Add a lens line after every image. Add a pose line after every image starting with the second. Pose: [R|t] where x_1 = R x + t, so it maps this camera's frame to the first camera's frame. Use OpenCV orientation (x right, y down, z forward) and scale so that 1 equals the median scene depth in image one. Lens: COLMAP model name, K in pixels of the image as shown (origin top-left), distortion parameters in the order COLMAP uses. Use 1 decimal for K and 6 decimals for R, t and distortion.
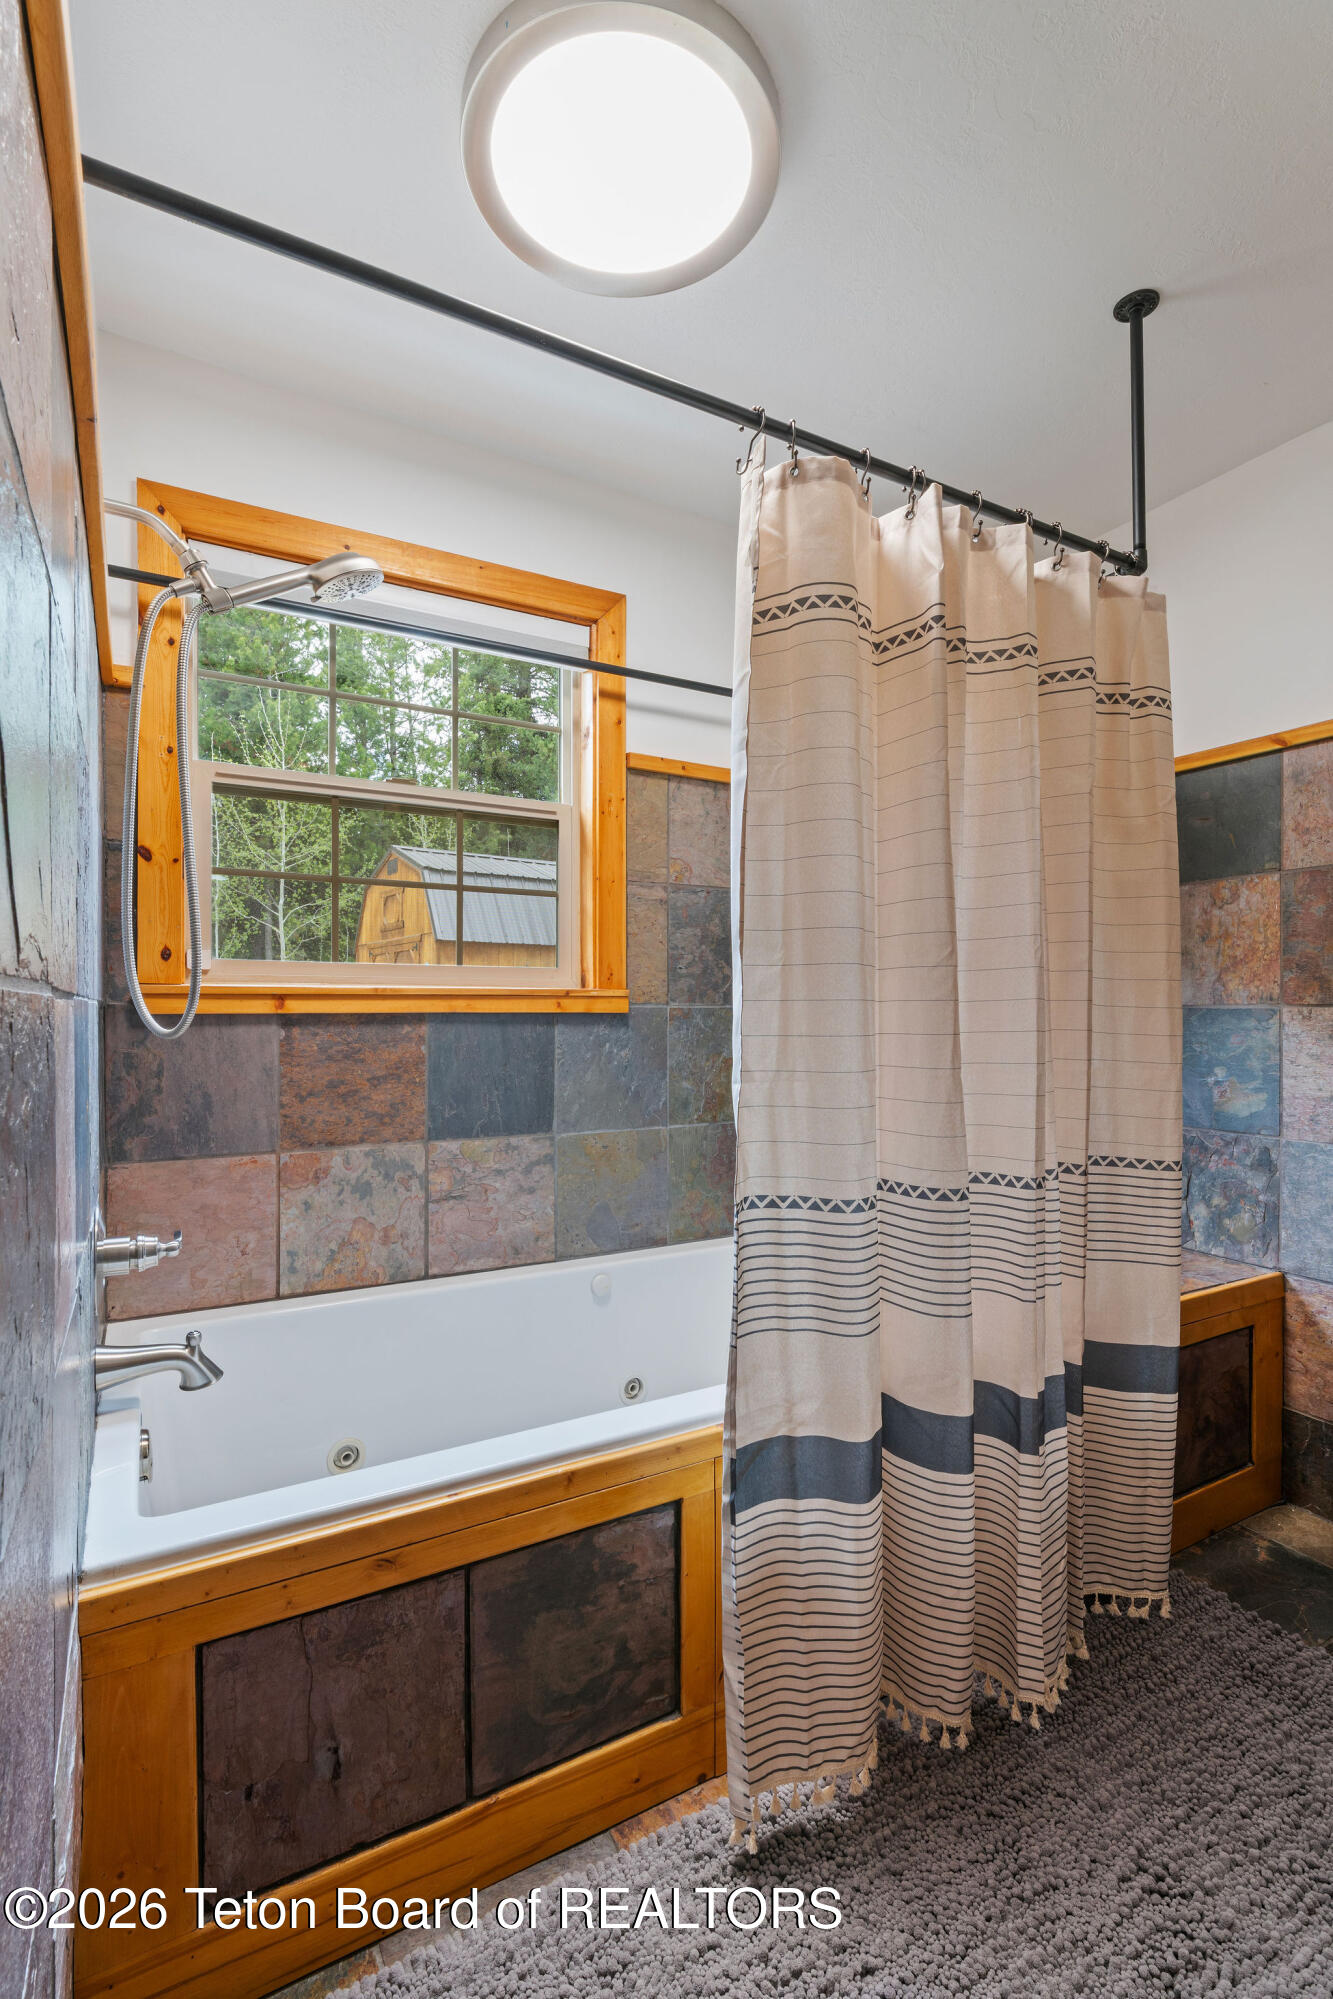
lens RADIAL K [[920.1, 0, 674.9], [0, 920.1, 1011.3], [0, 0, 1]] dist [-0.022935, 0.000050]
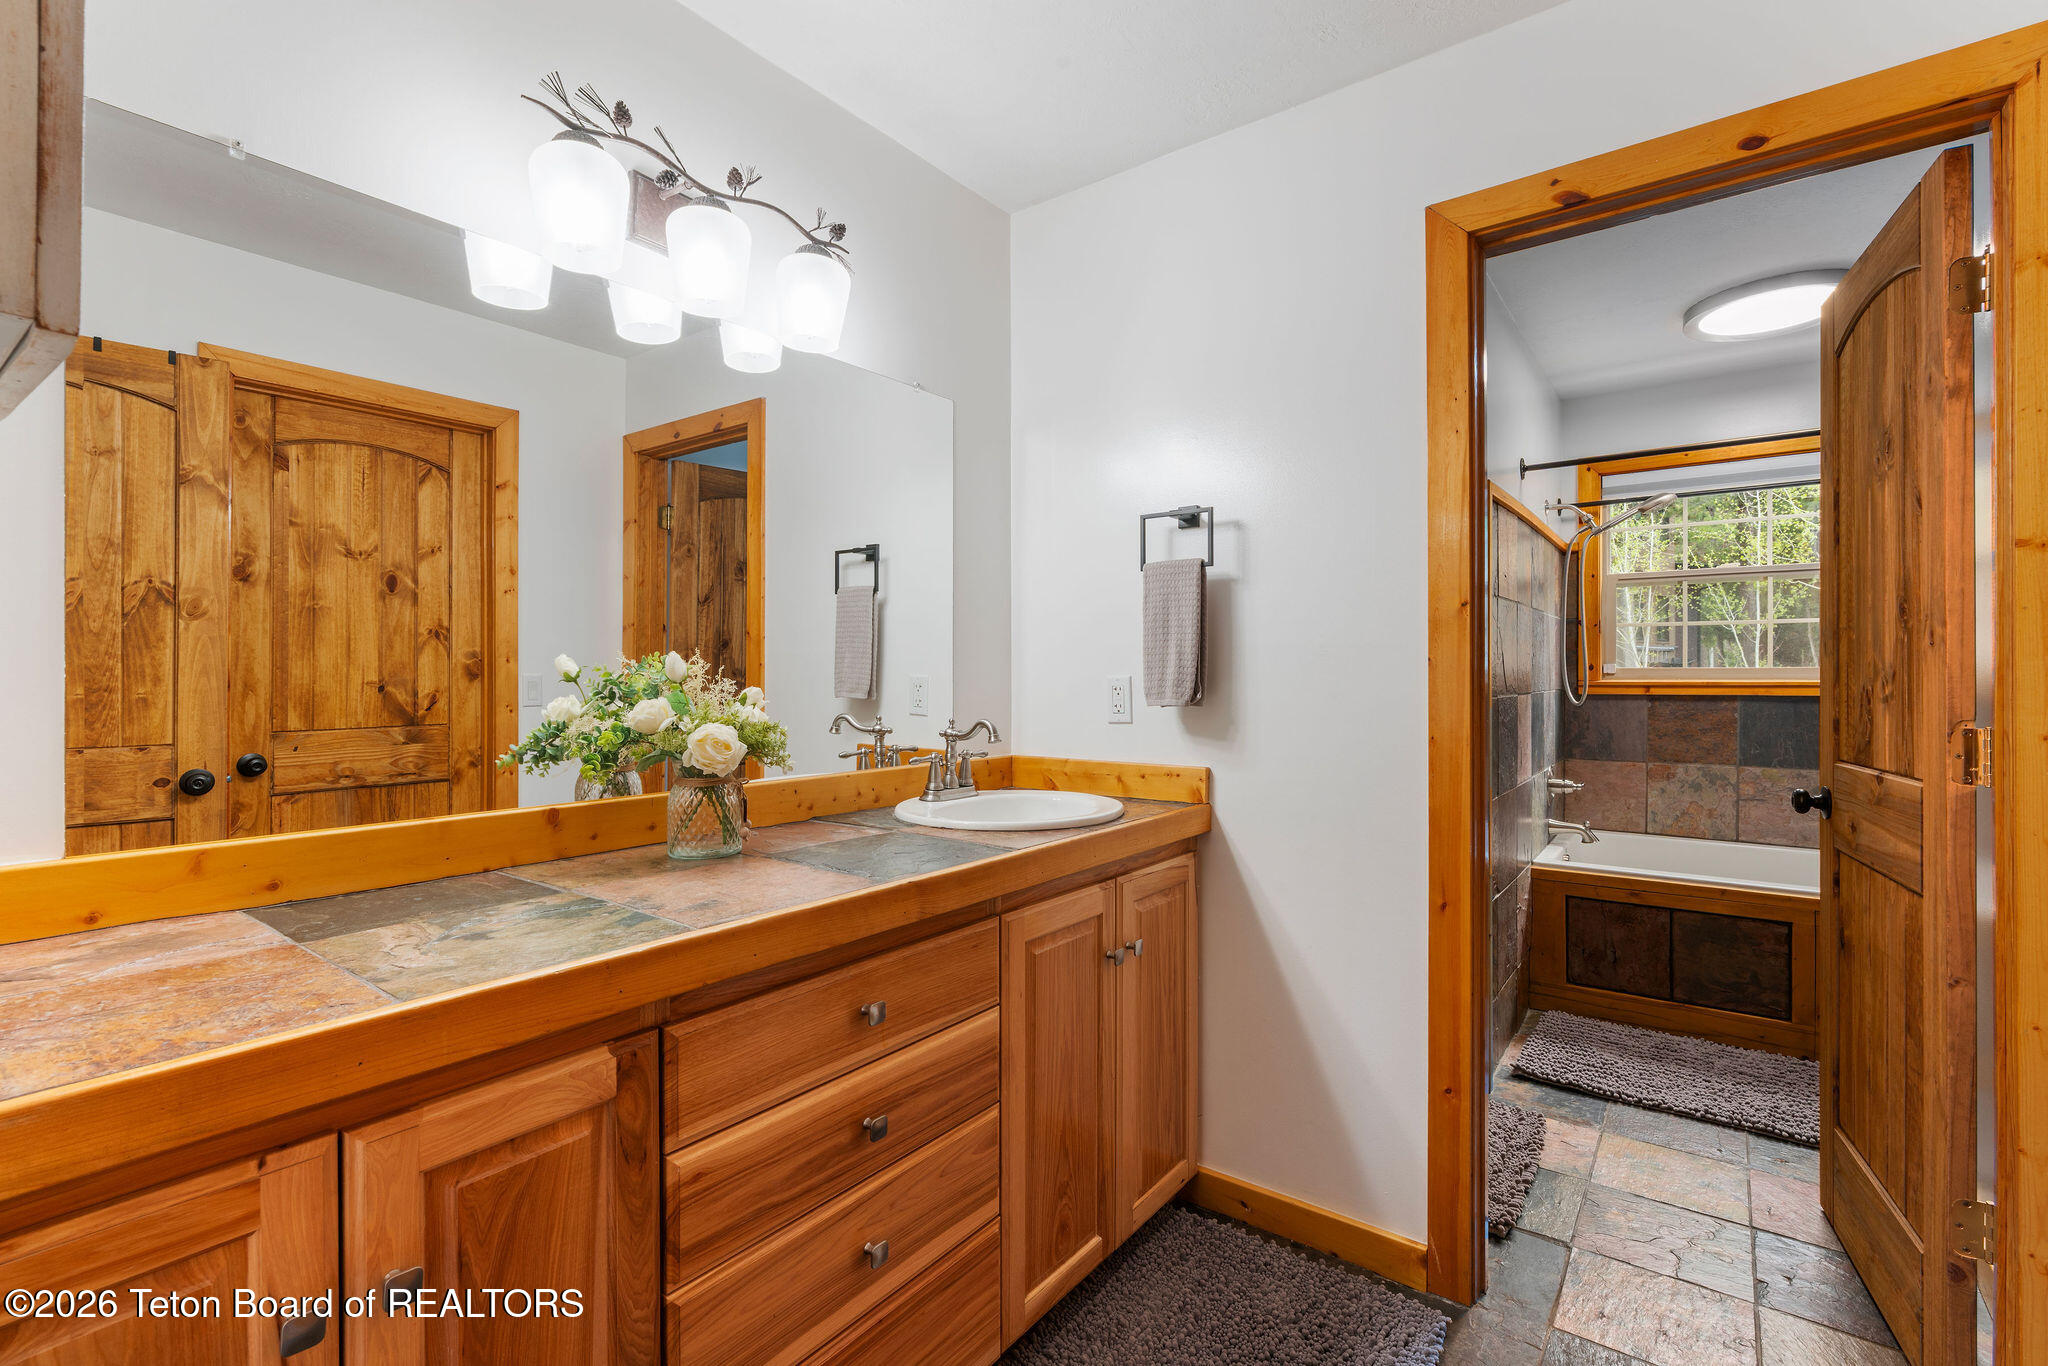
lens RADIAL K [[927.2, 0, 1032.2], [0, 927.2, 677.3], [0, 0, 1]] dist [-0.003860, -0.000209]
pose [[0.397754, 0.003523, -0.917485, 0.920003], [0.004583, 0.999973, 0.005826, -0.054753], [0.917481, -0.006523, 0.397727, -1.086497]]
